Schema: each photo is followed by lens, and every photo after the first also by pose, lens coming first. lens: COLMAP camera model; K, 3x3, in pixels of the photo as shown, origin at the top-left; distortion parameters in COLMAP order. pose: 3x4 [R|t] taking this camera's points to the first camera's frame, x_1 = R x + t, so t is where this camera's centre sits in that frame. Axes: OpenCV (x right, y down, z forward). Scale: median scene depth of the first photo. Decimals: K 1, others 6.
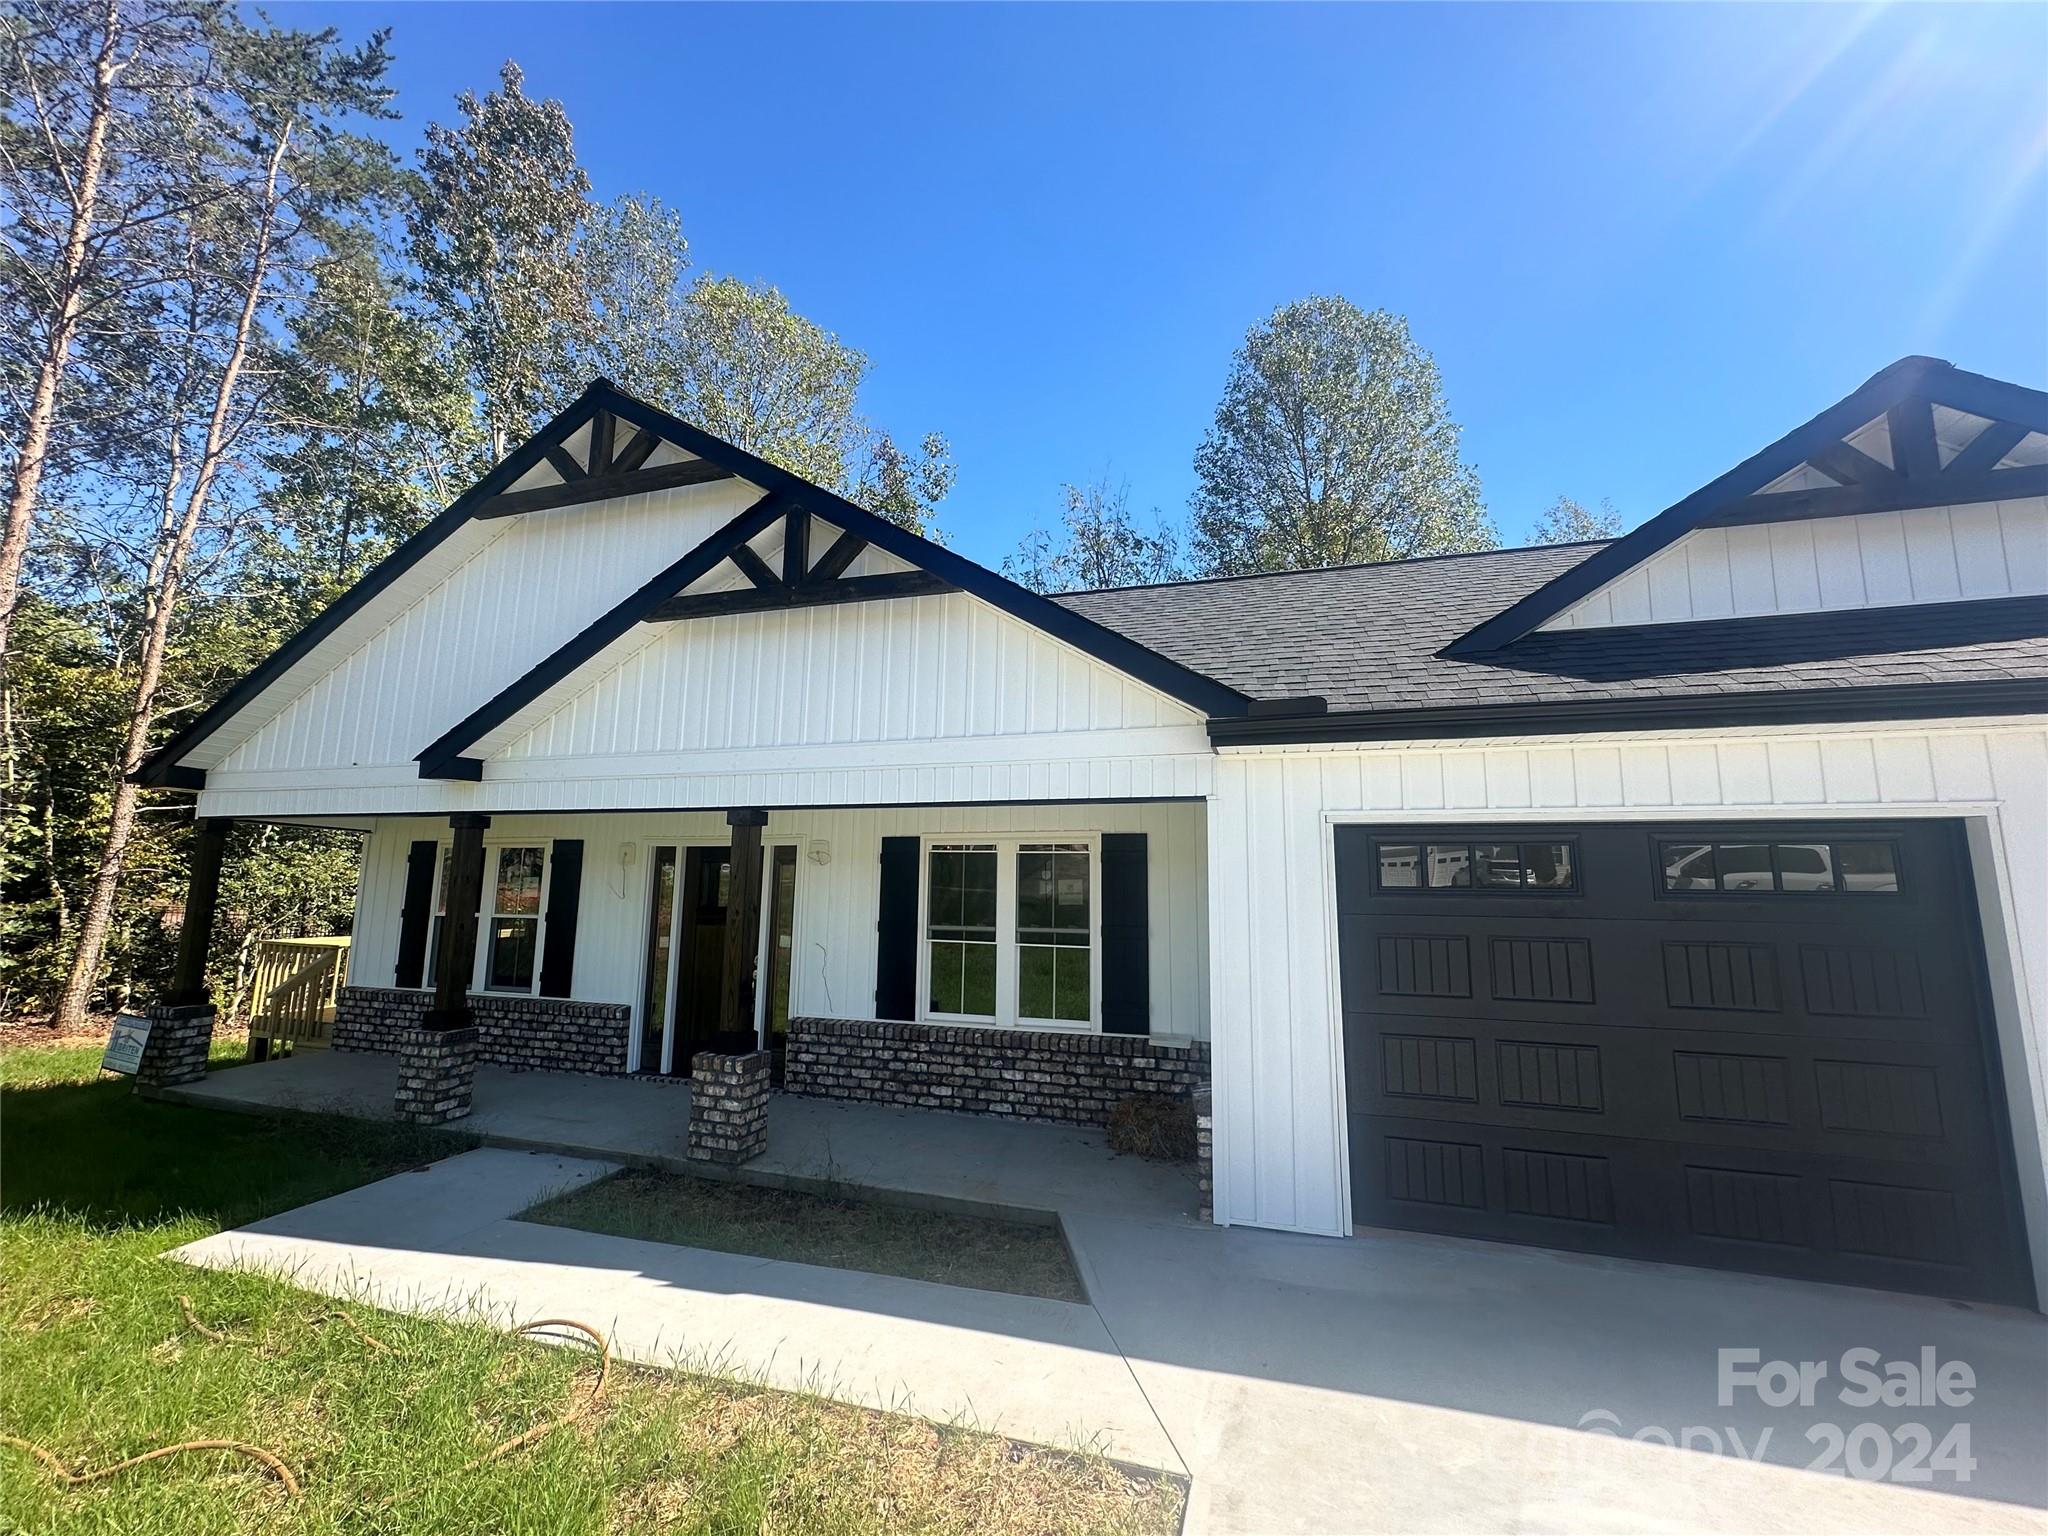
lens RADIAL K [[814.7, 0, 1024.3], [0, 814.7, 771.1], [0, 0, 1]] dist [-0.004940, 0.001829]
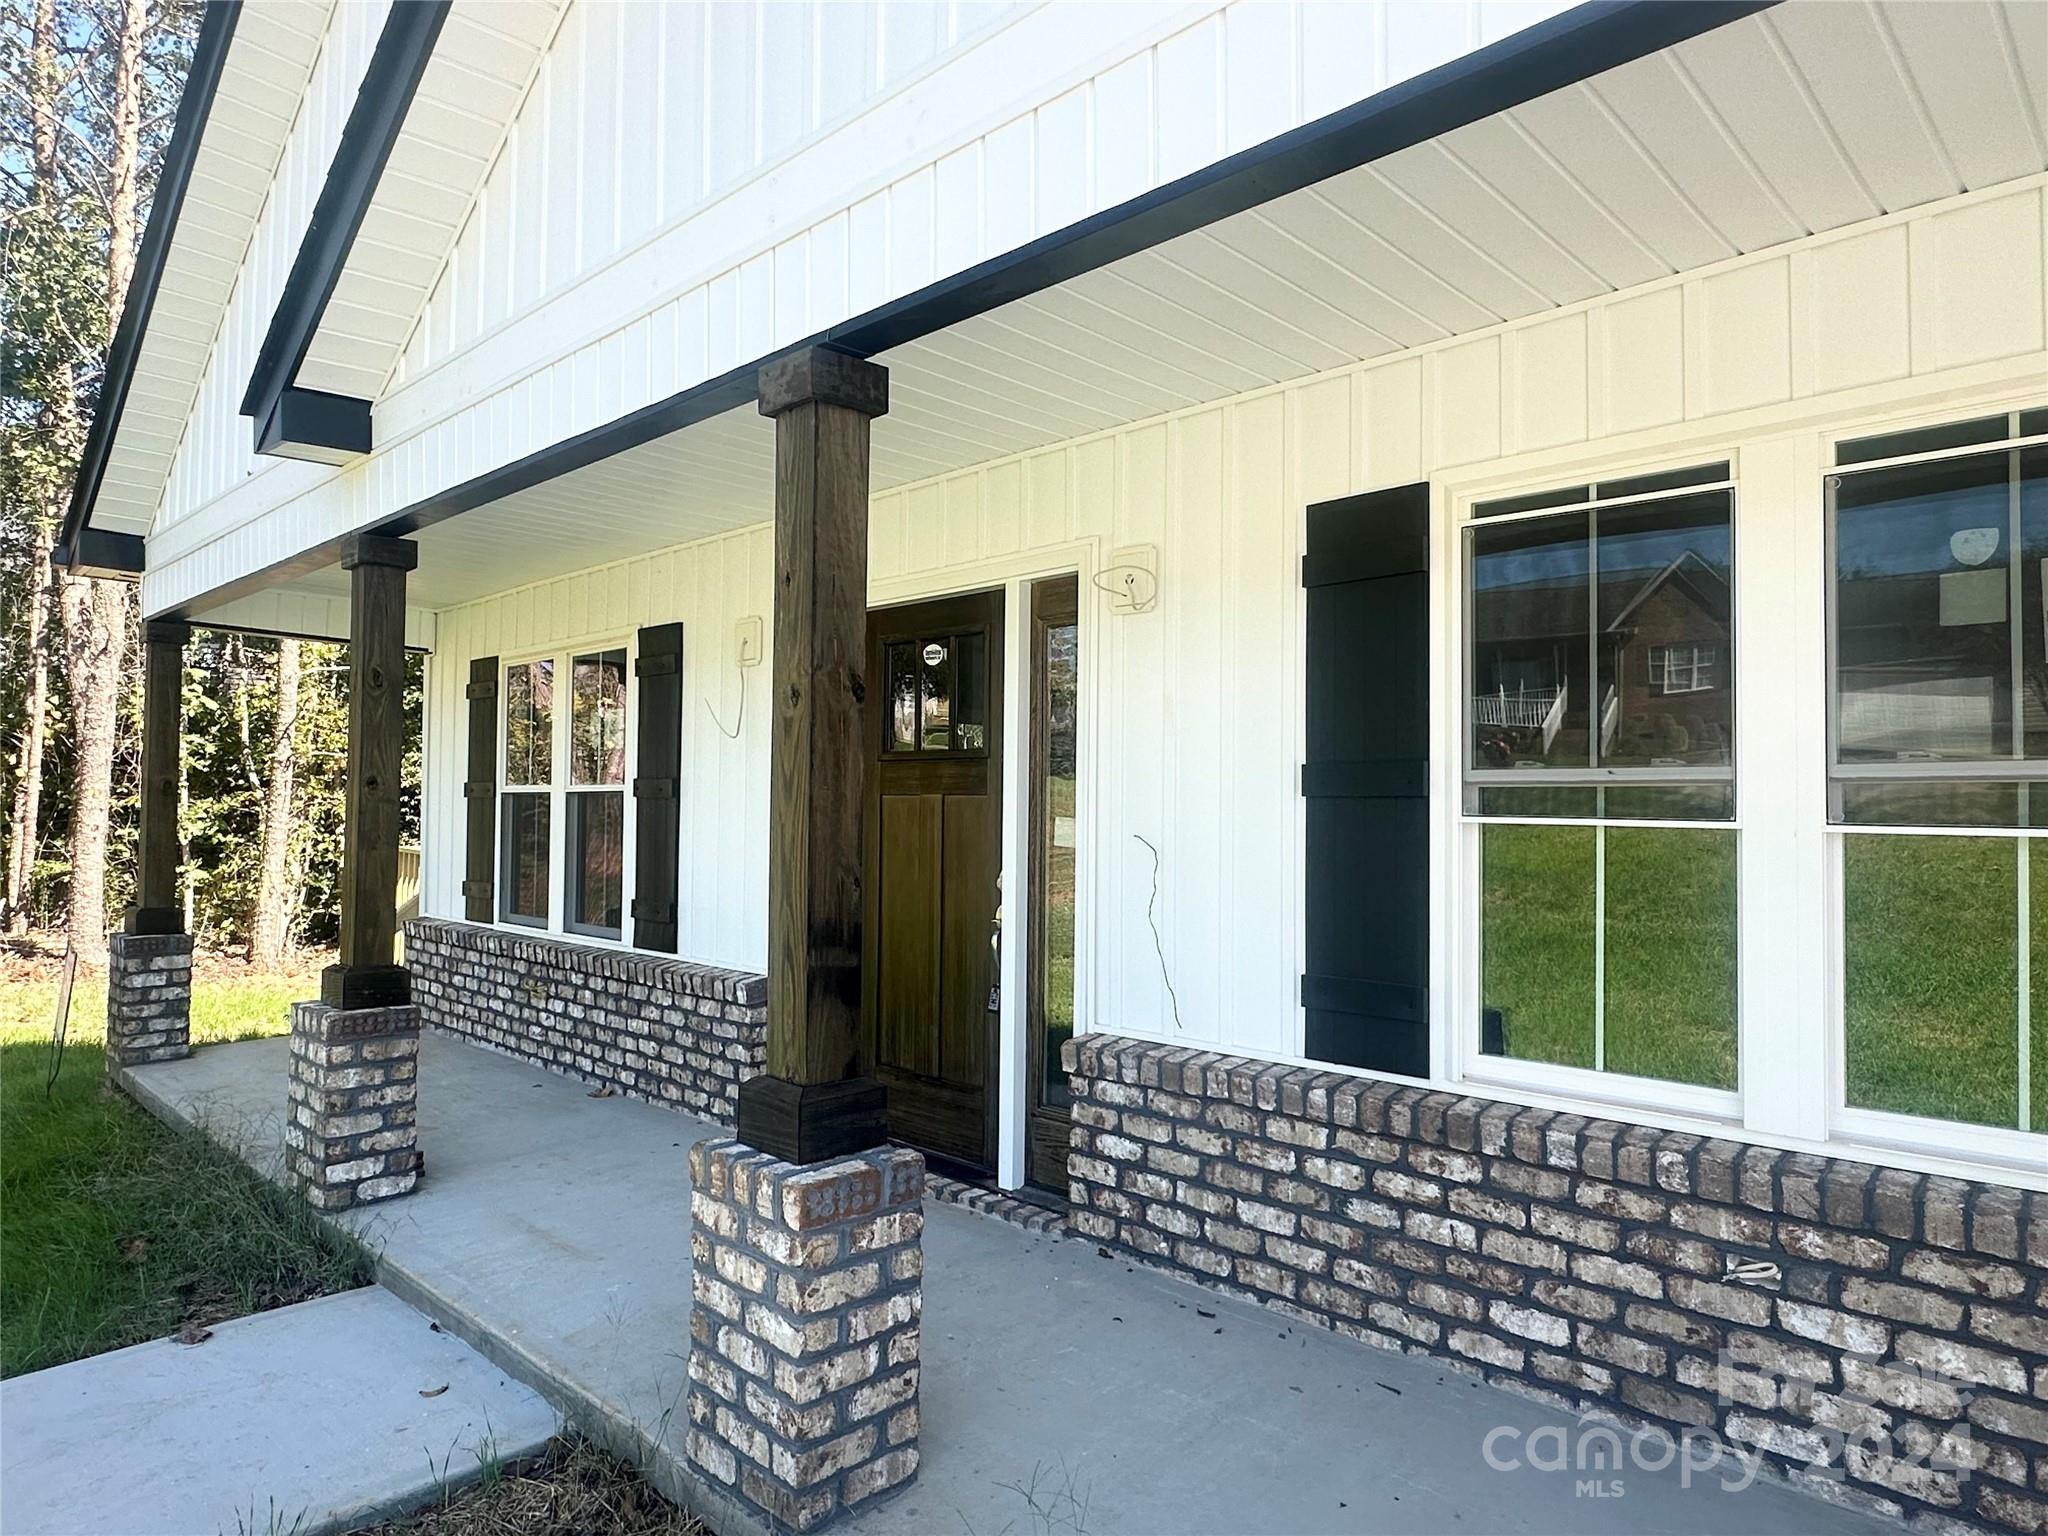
lens RADIAL K [[1240.7, 0, 1029.1], [0, 1240.7, 777.4], [0, 0, 1]] dist [-0.000845, 0.000026]
pose [[0.897318, -0.014136, -0.441158, -0.064401], [0.062779, 0.993413, 0.095861, 0.145309], [0.436897, -0.113714, 0.892295, 0.550818]]
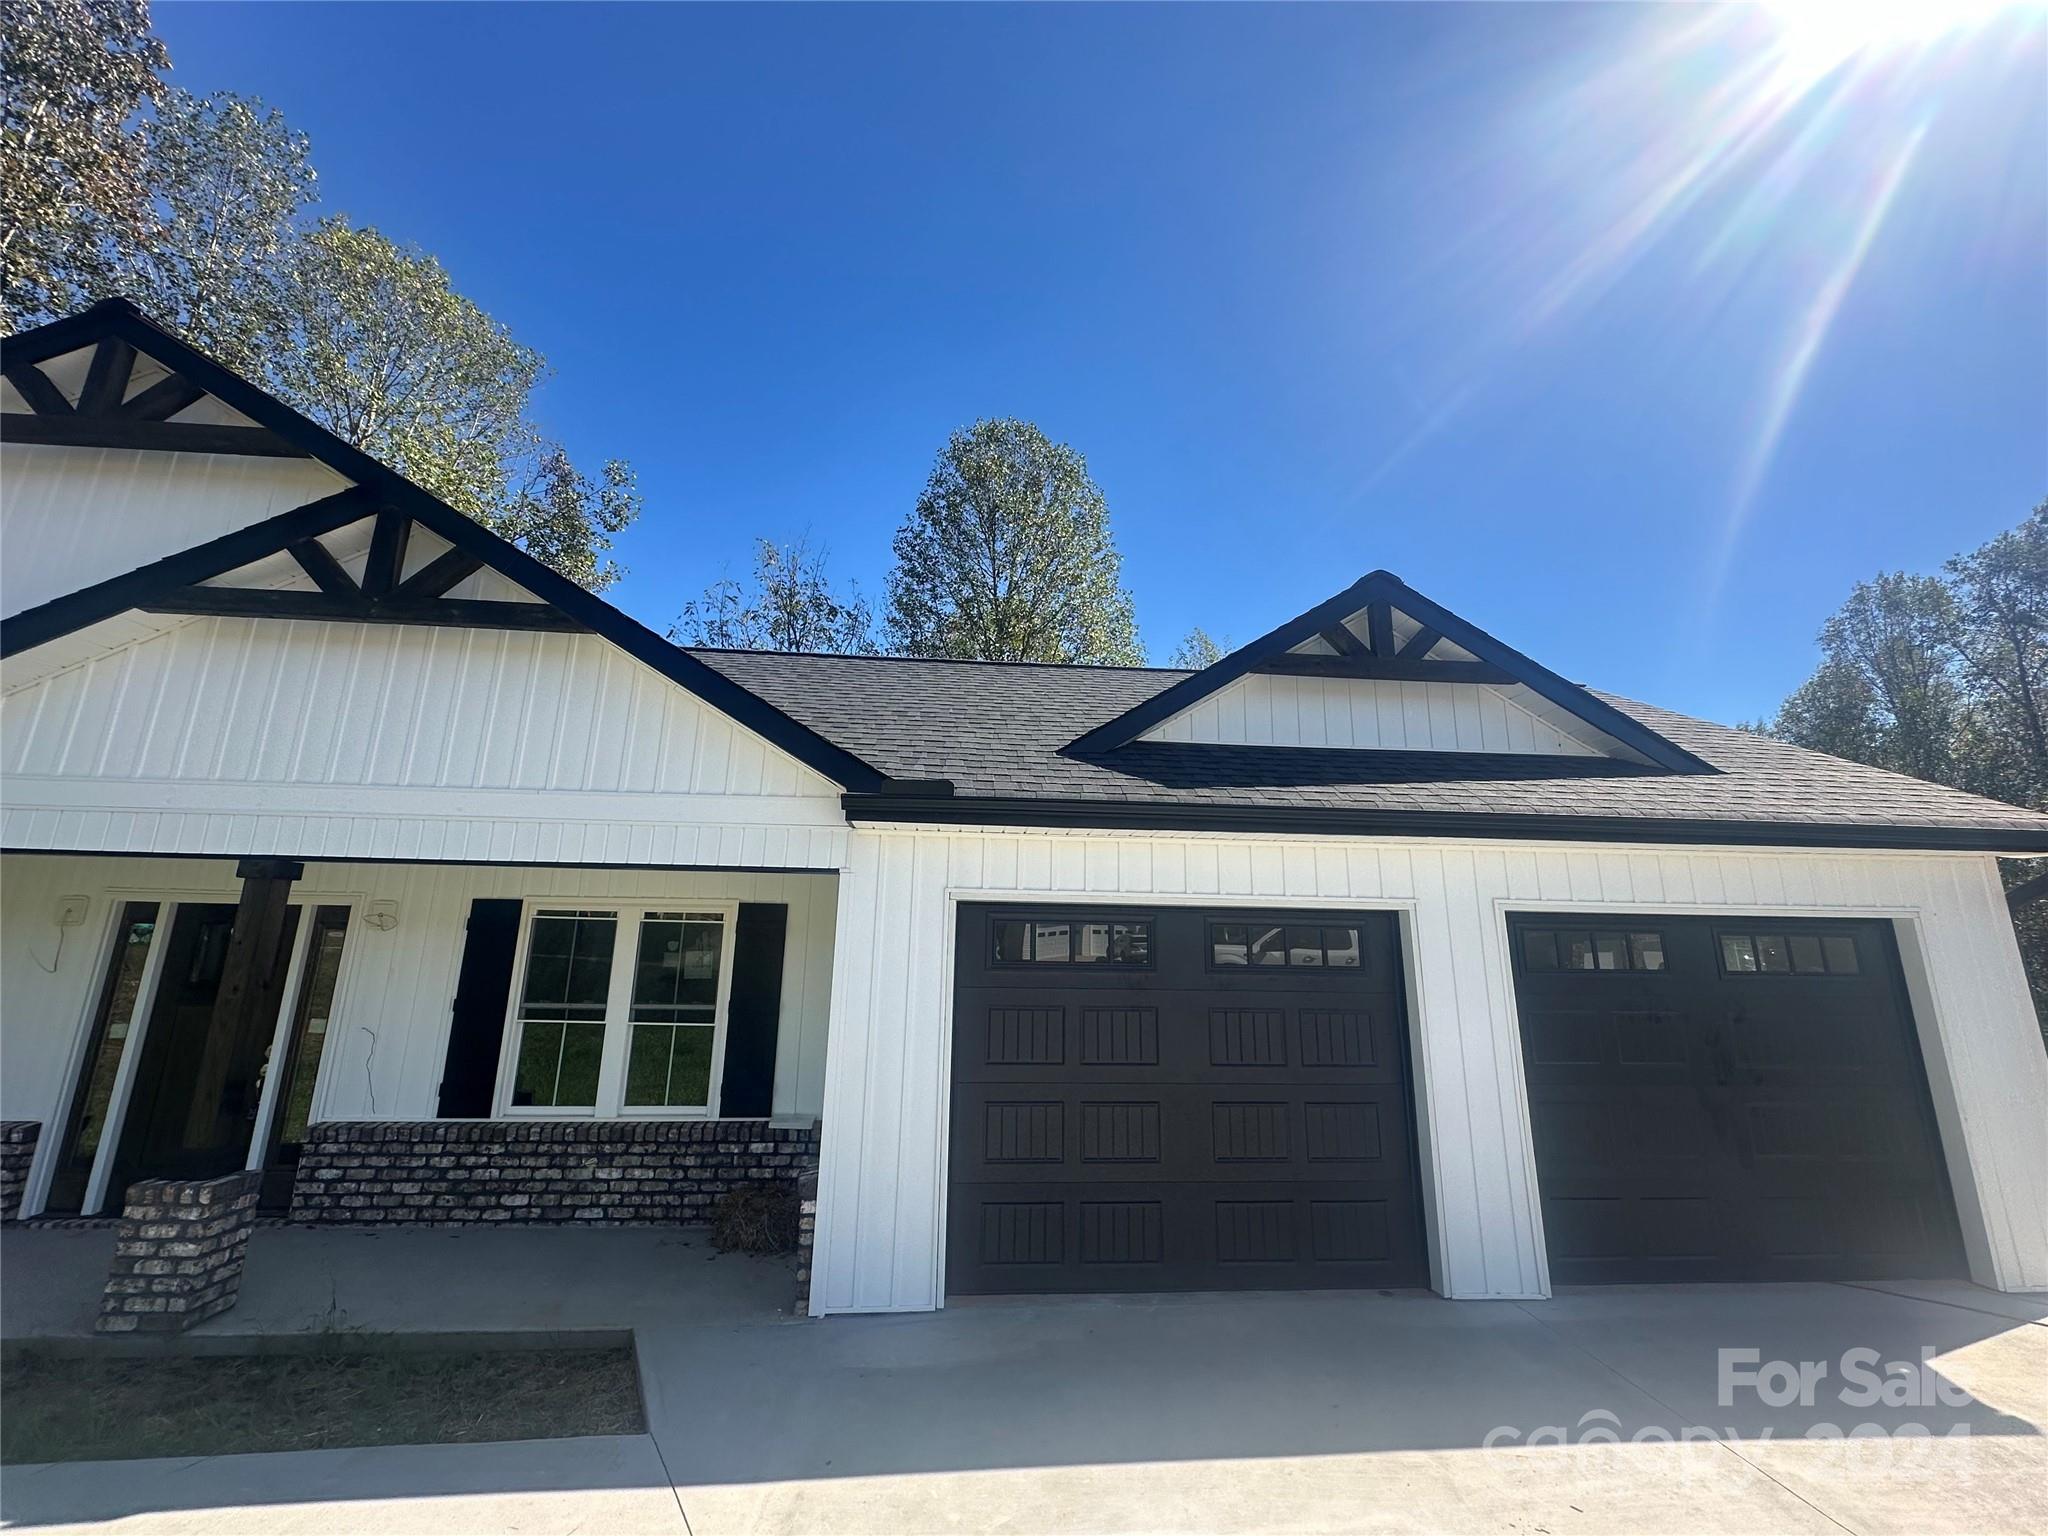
lens RADIAL K [[814.7, 0, 1023.3], [0, 814.7, 771.3], [0, 0, 1]] dist [-0.004940, 0.001829]
pose [[0.926865, 0.088437, 0.364828, 0.041979], [-0.057557, 0.993842, -0.094688, -0.005219], [-0.370956, 0.066764, 0.926248, -0.019249]]
